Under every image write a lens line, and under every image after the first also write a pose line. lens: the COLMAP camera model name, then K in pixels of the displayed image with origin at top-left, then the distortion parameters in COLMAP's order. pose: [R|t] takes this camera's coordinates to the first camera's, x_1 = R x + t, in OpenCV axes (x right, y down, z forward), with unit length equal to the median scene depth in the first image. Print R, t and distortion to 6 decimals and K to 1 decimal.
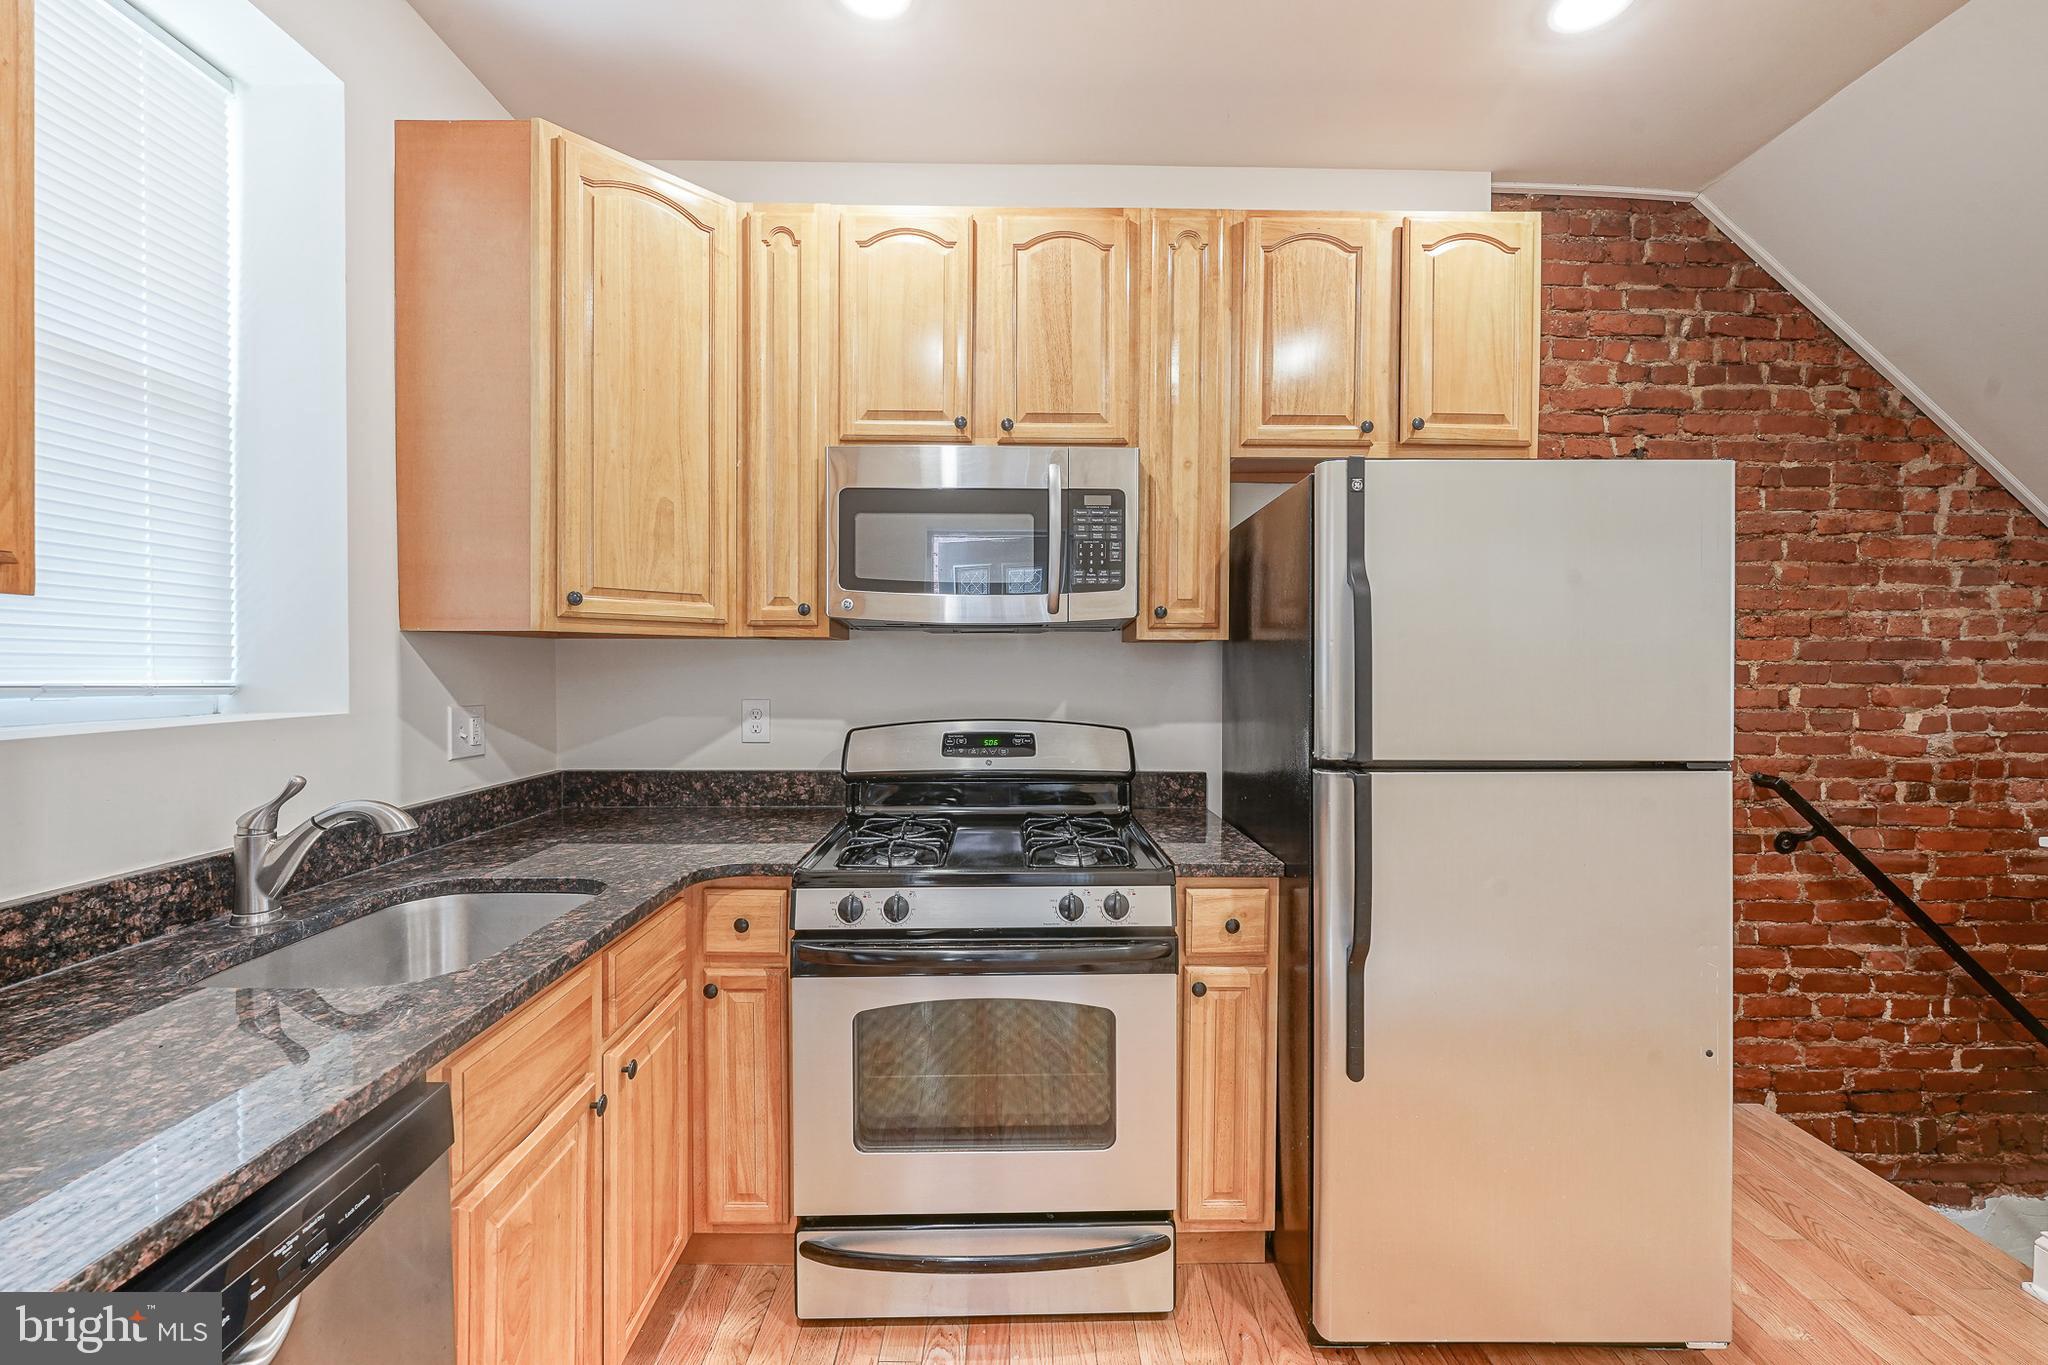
lens RADIAL K [[855.2, 0, 1019.1], [0, 855.2, 674.0], [0, 0, 1]] dist [-0.004200, 0.001105]
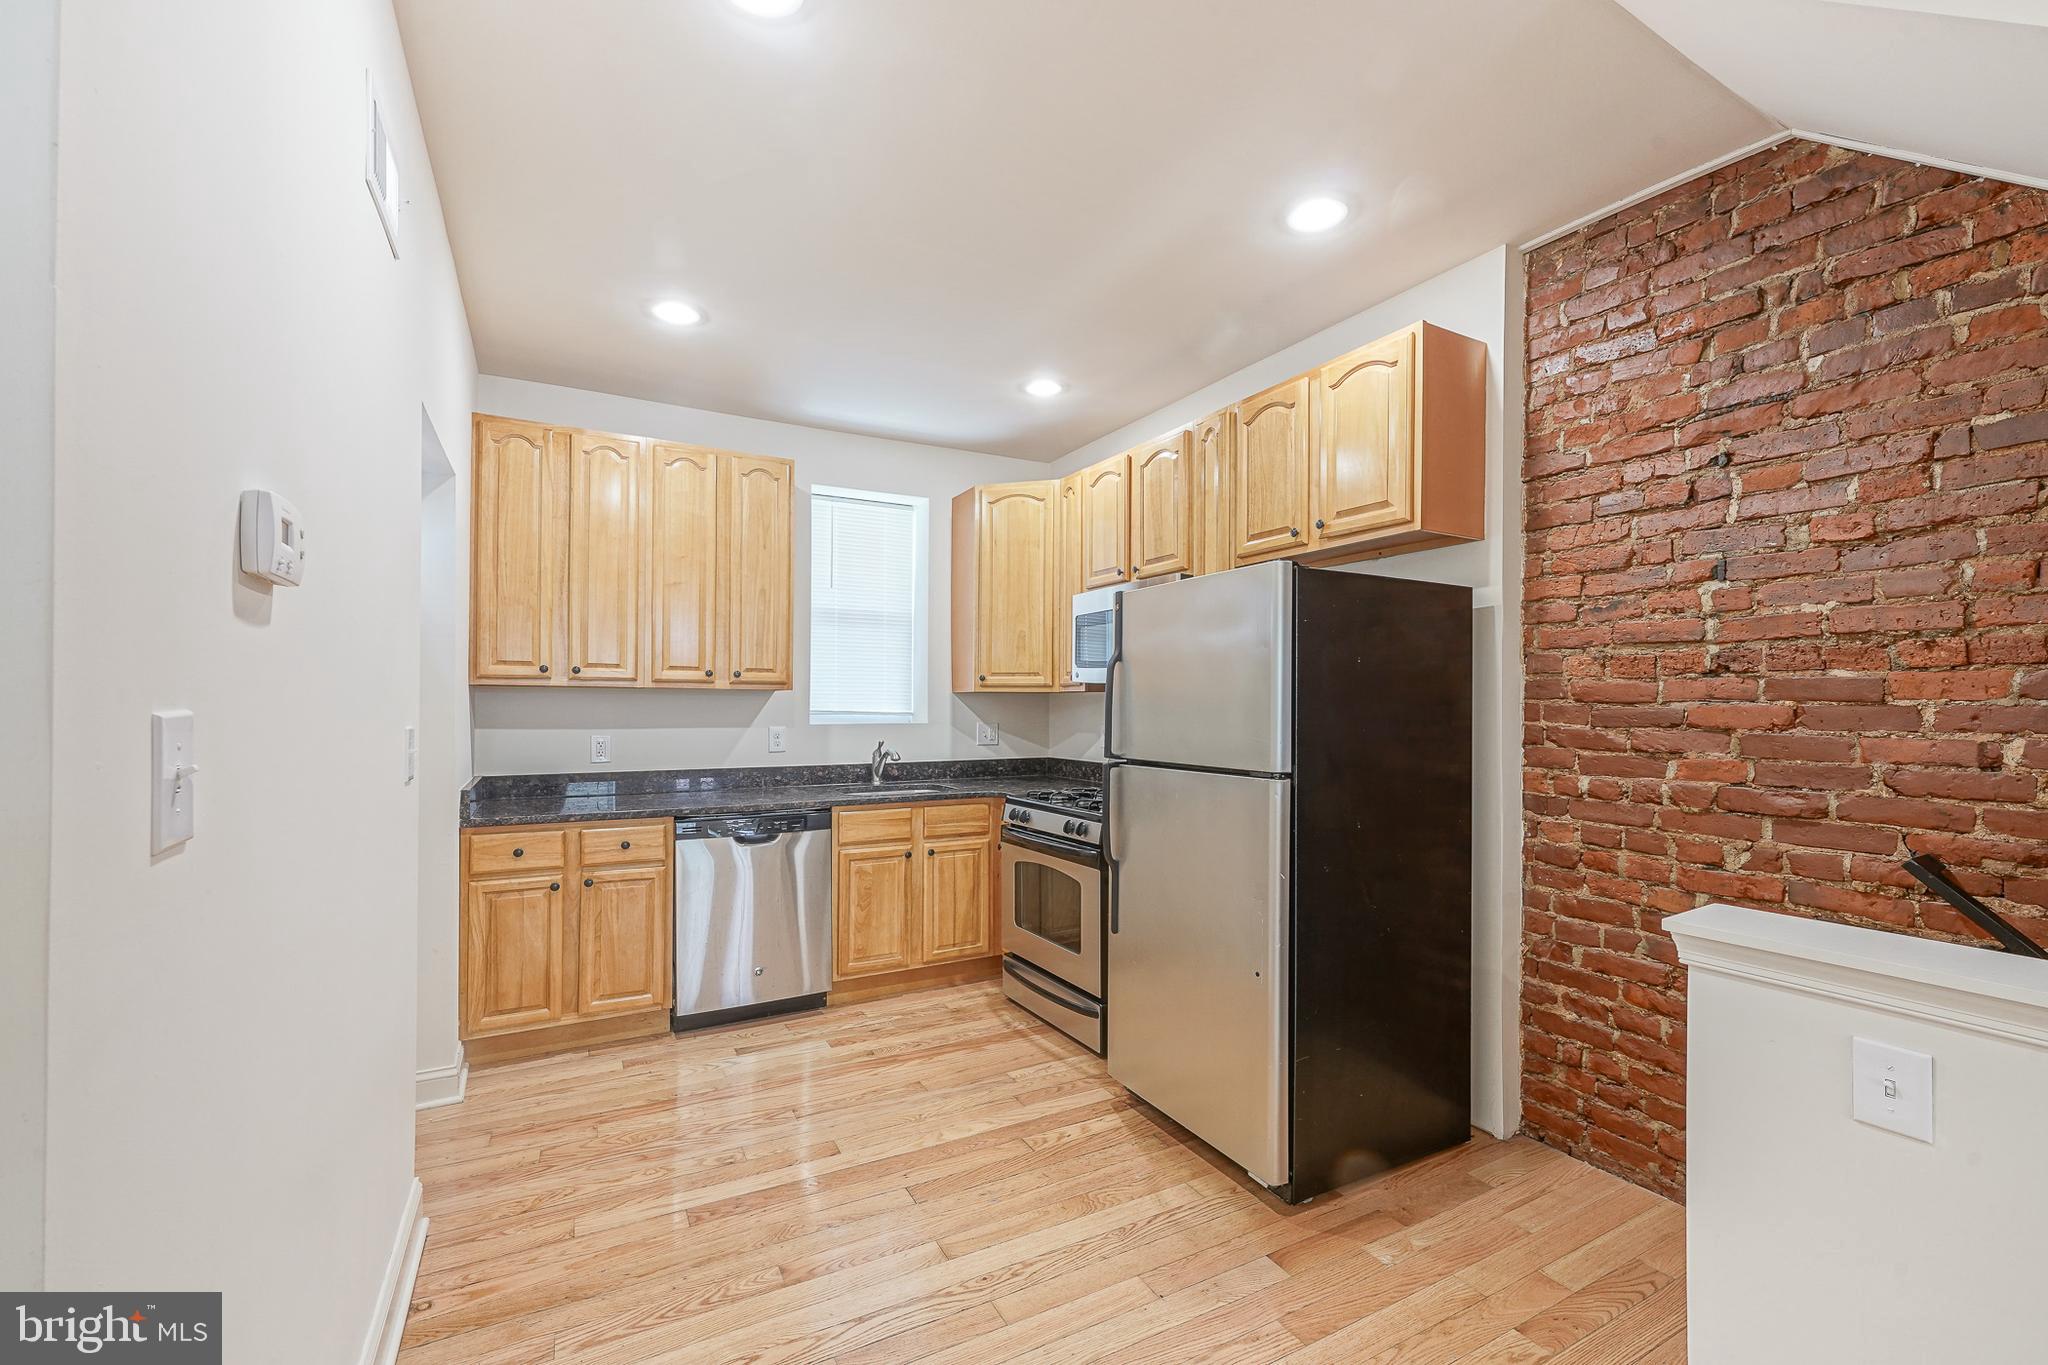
lens RADIAL K [[855.2, 0, 1023.3], [0, 855.2, 696.0], [0, 0, 1]] dist [-0.004200, 0.001105]
pose [[0.468657, -0.010054, -0.883323, 1.257788], [-0.012380, 0.999762, -0.017948, 0.003663], [0.883294, 0.019347, 0.468421, -0.023127]]
